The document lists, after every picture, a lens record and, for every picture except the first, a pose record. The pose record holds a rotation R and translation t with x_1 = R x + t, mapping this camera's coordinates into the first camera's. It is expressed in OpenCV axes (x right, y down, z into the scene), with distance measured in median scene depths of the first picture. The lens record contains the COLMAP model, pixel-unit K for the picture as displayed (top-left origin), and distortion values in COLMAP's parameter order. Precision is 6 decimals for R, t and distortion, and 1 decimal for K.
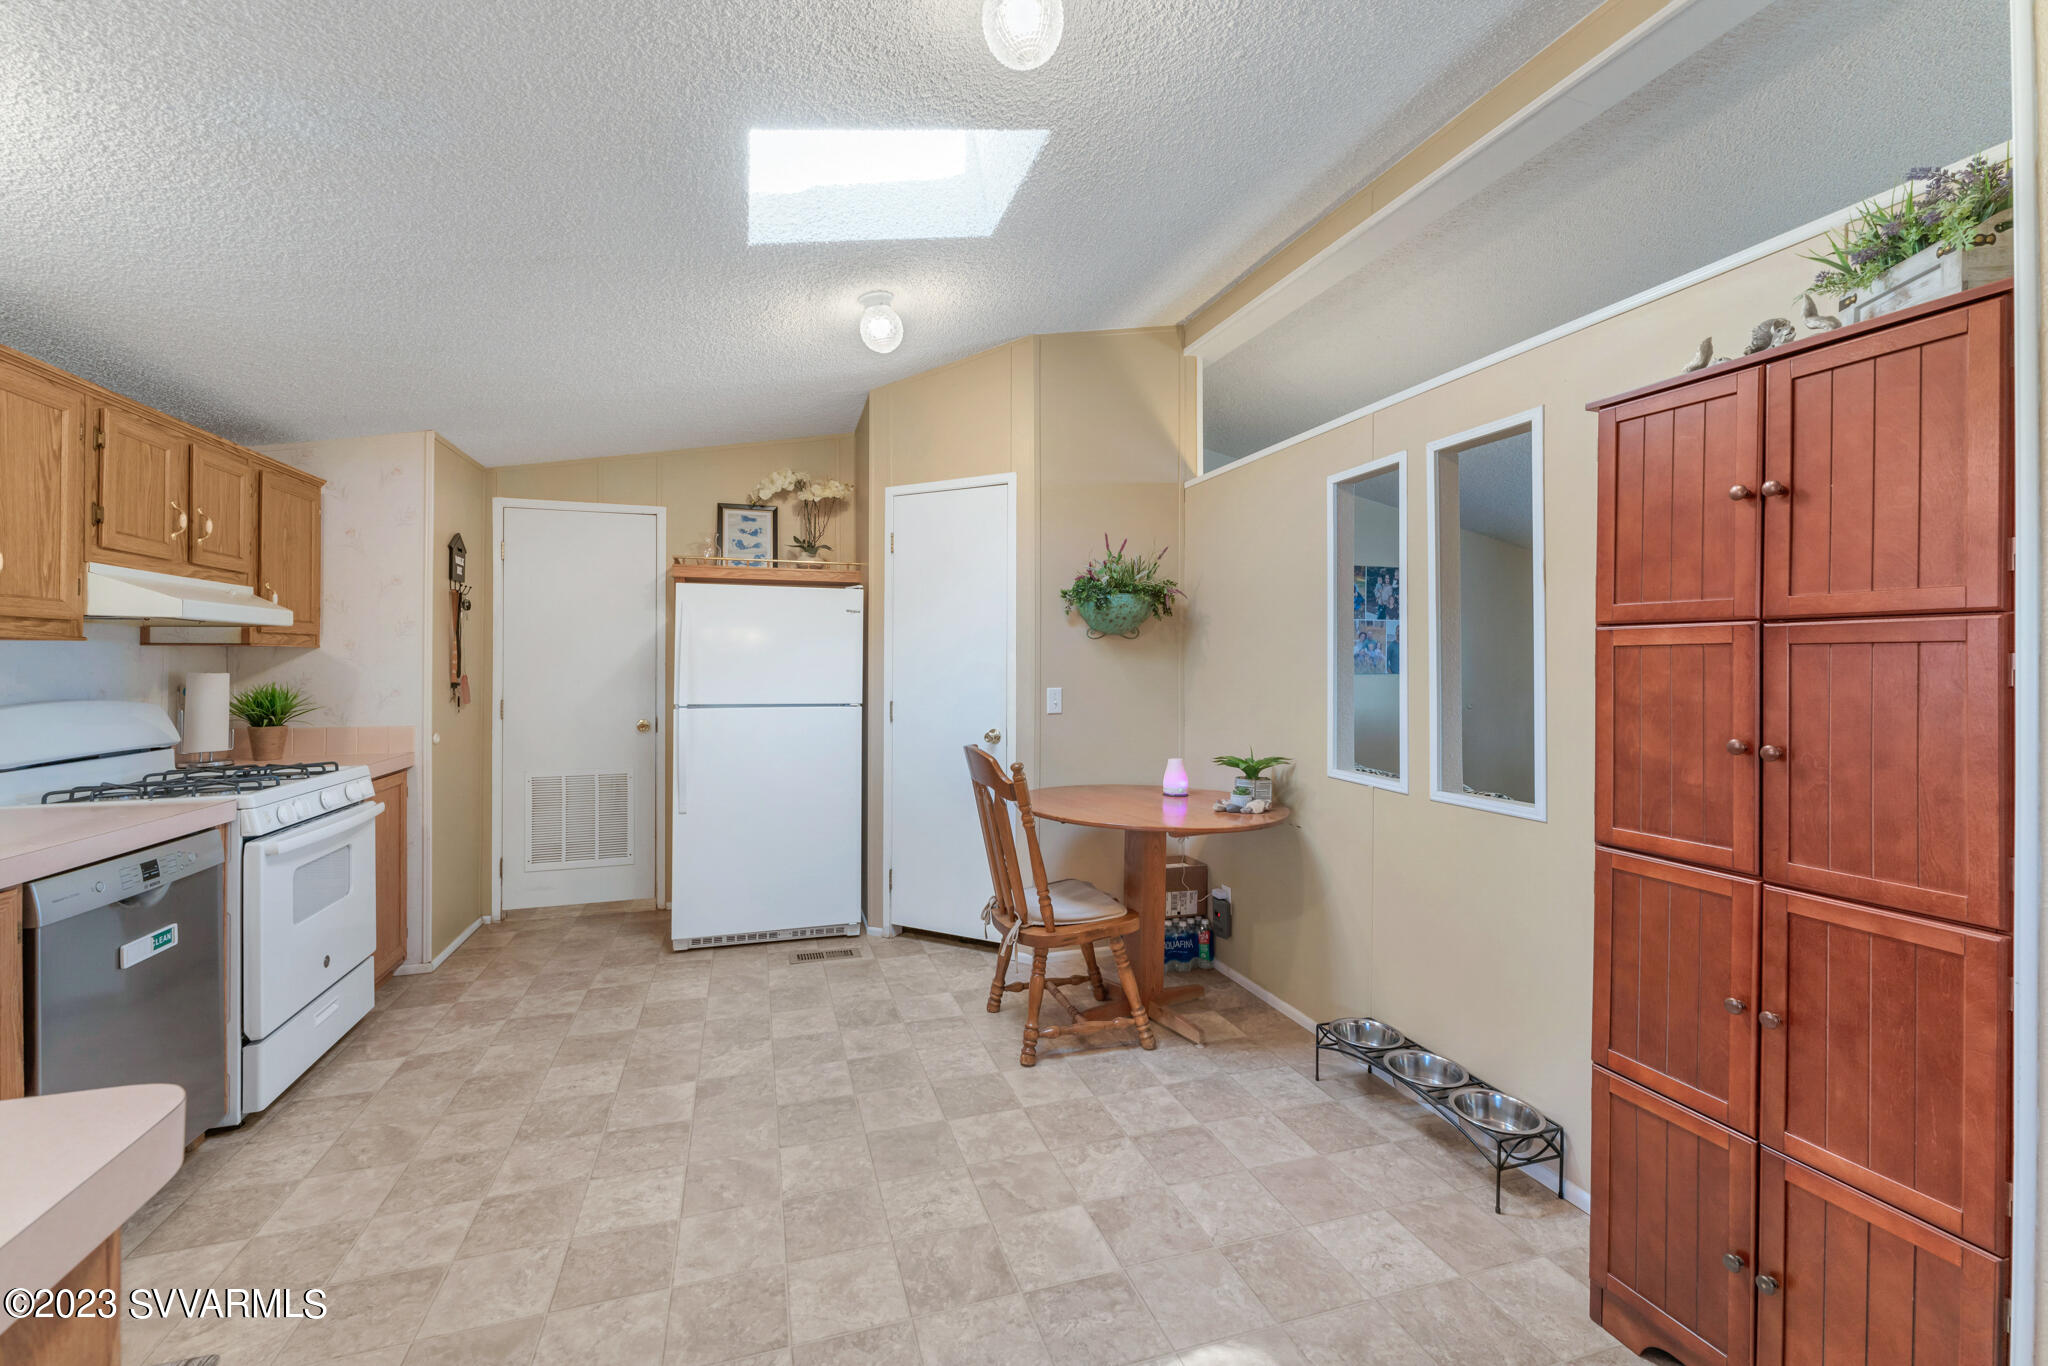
lens RADIAL K [[819.1, 0, 1007.4], [0, 819.1, 661.0], [0, 0, 1]] dist [-0.004429, 0.000684]
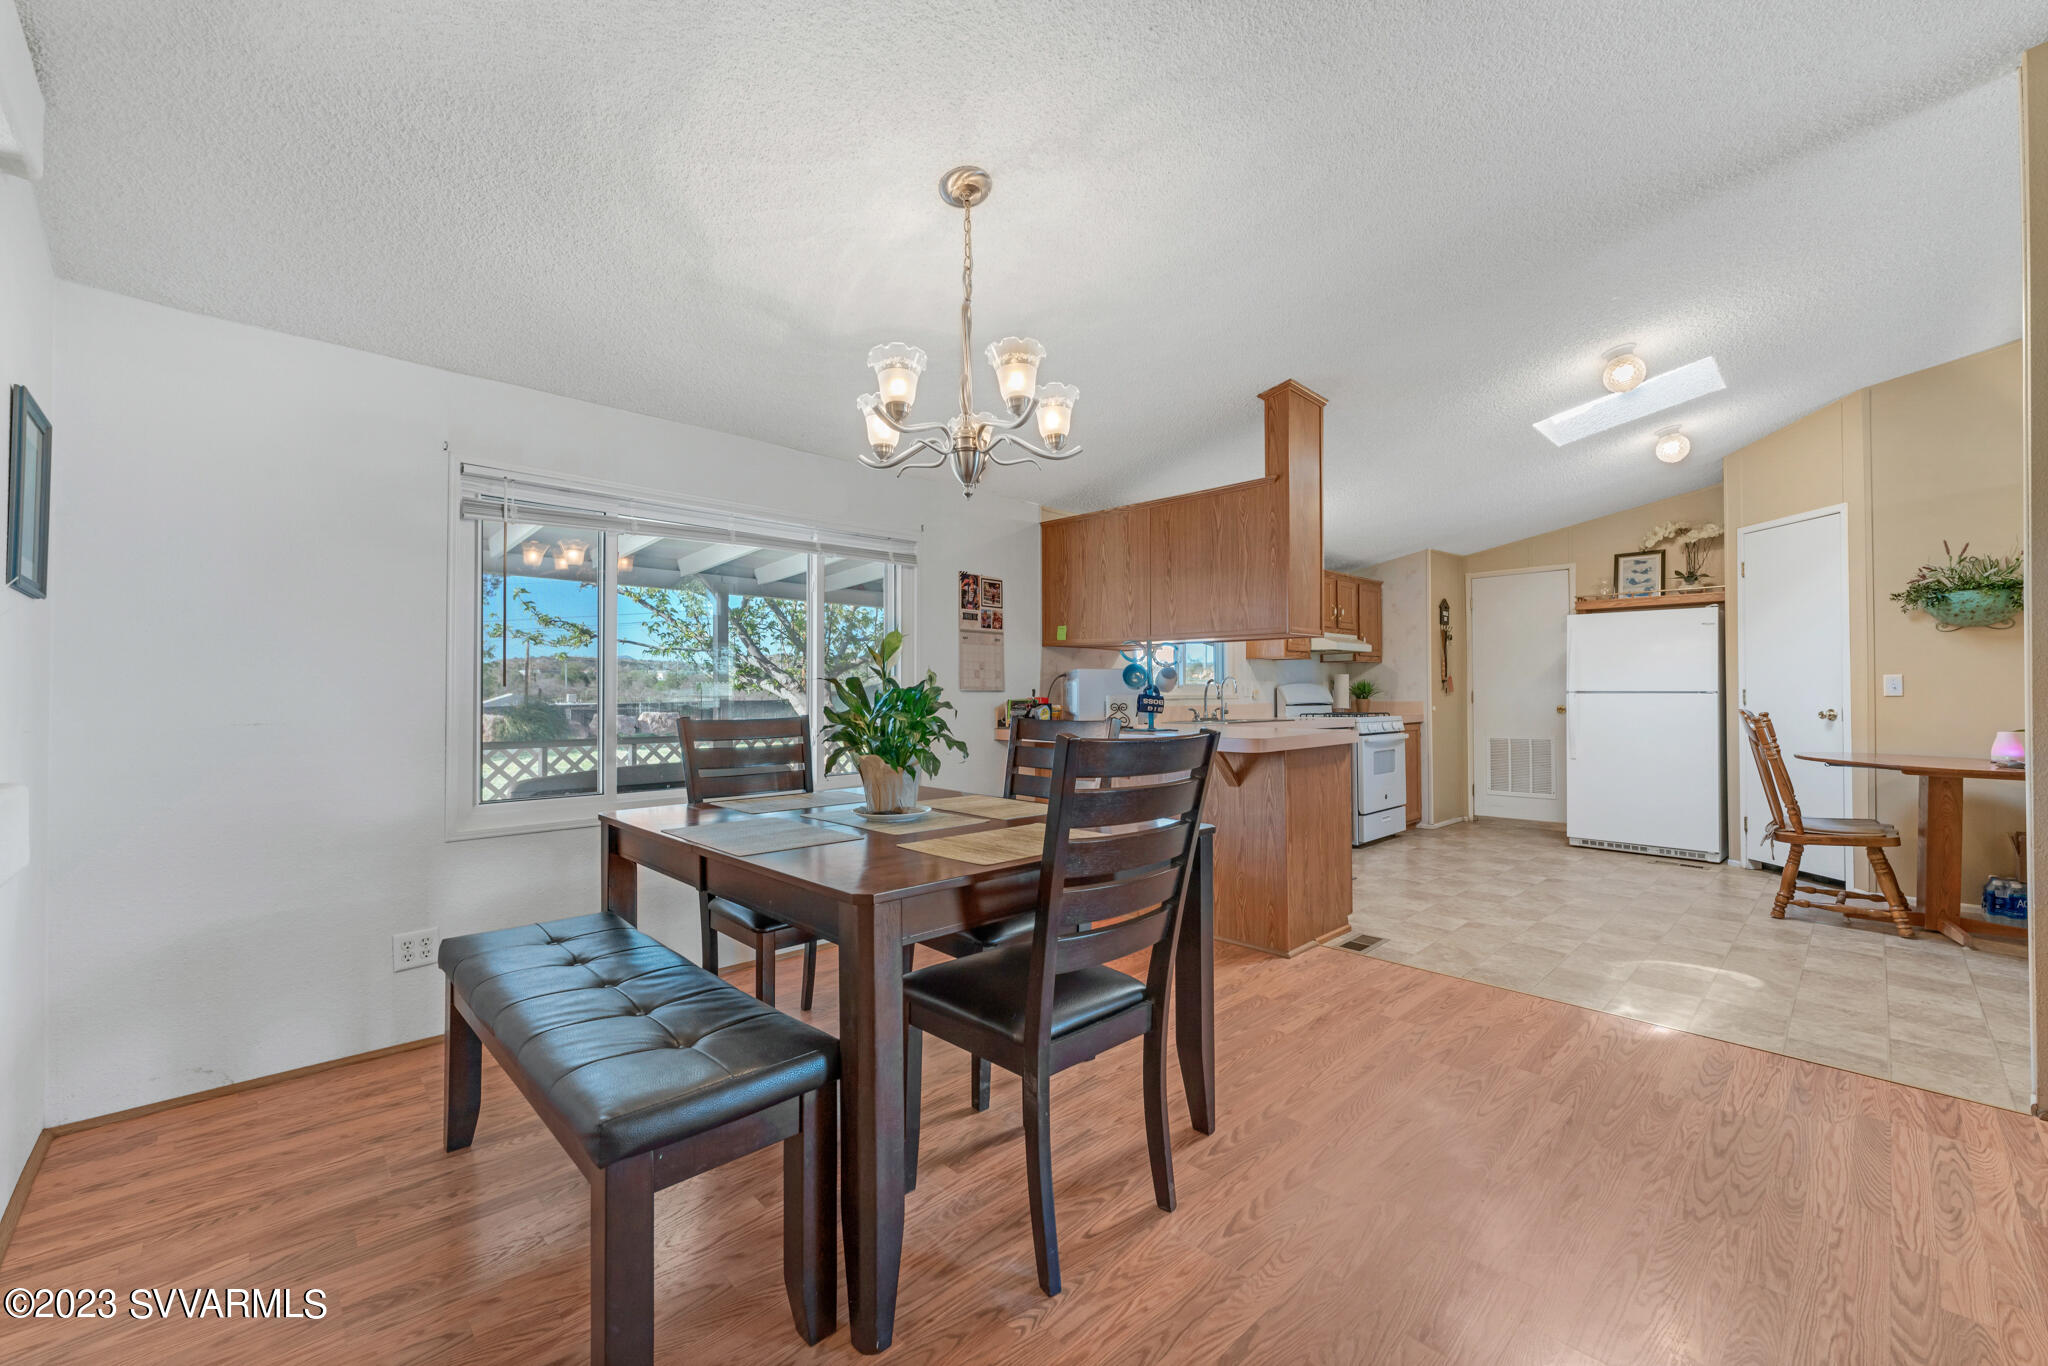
lens RADIAL K [[819.1, 0, 1017.0], [0, 819.1, 683.3], [0, 0, 1]] dist [-0.004429, 0.000684]
pose [[0.434192, -0.014030, -0.900711, 0.585395], [0.007304, 0.999901, -0.012054, 0.051162], [0.900791, -0.001345, 0.434251, -0.689893]]
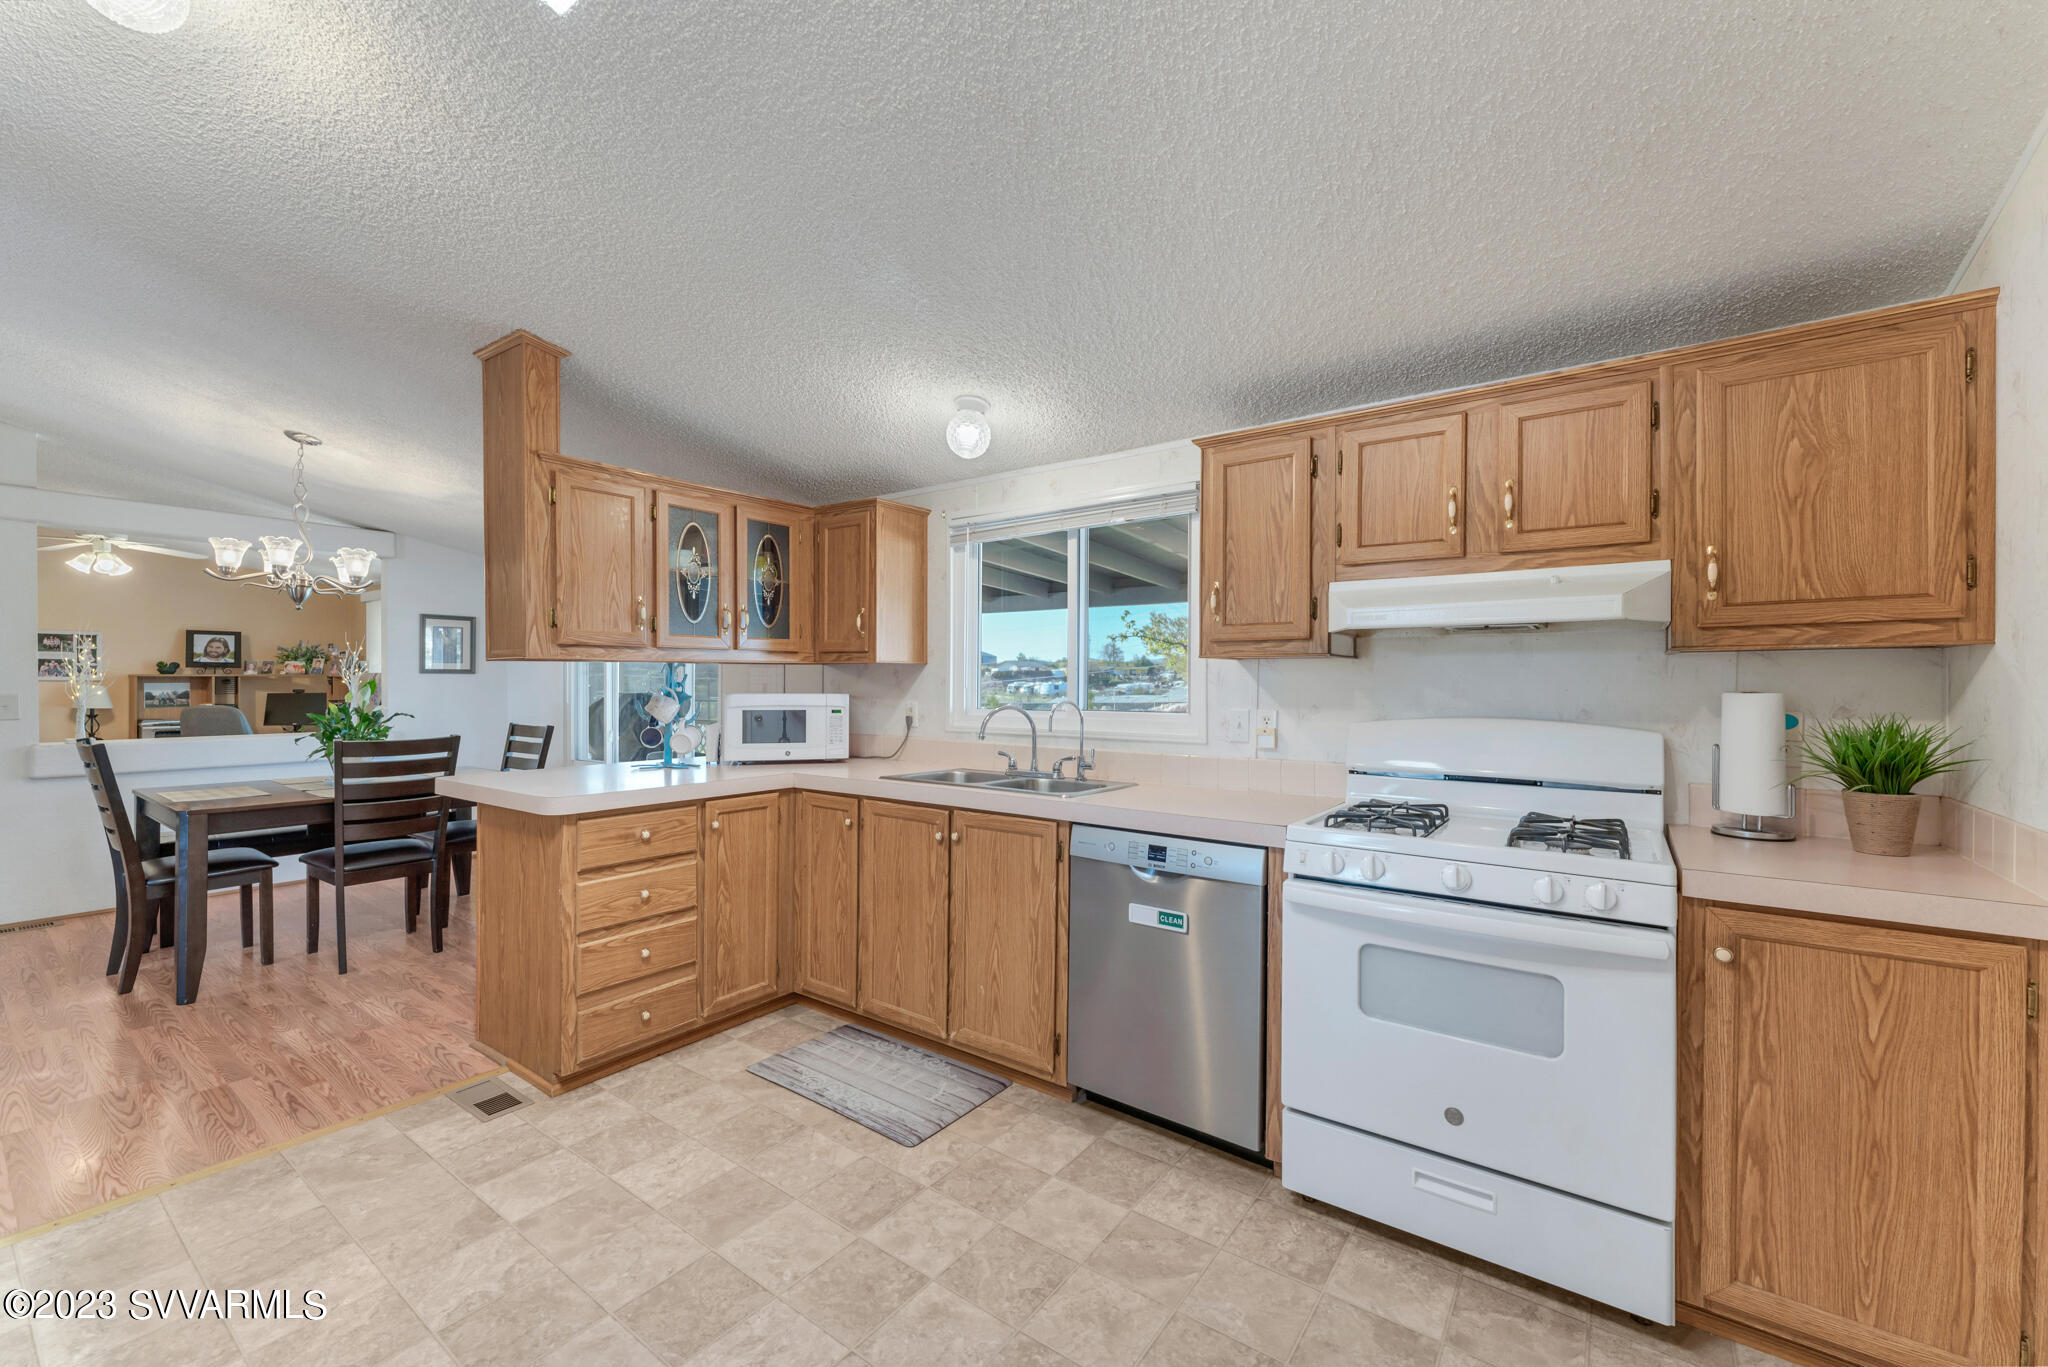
lens RADIAL K [[819.1, 0, 1036.6], [0, 819.1, 684.8], [0, 0, 1]] dist [-0.004429, 0.000684]
pose [[-0.802001, -0.004566, -0.597305, -0.113327], [-0.001629, 0.999984, -0.005457, 0.011507], [0.597320, -0.003404, -0.801995, 1.002930]]
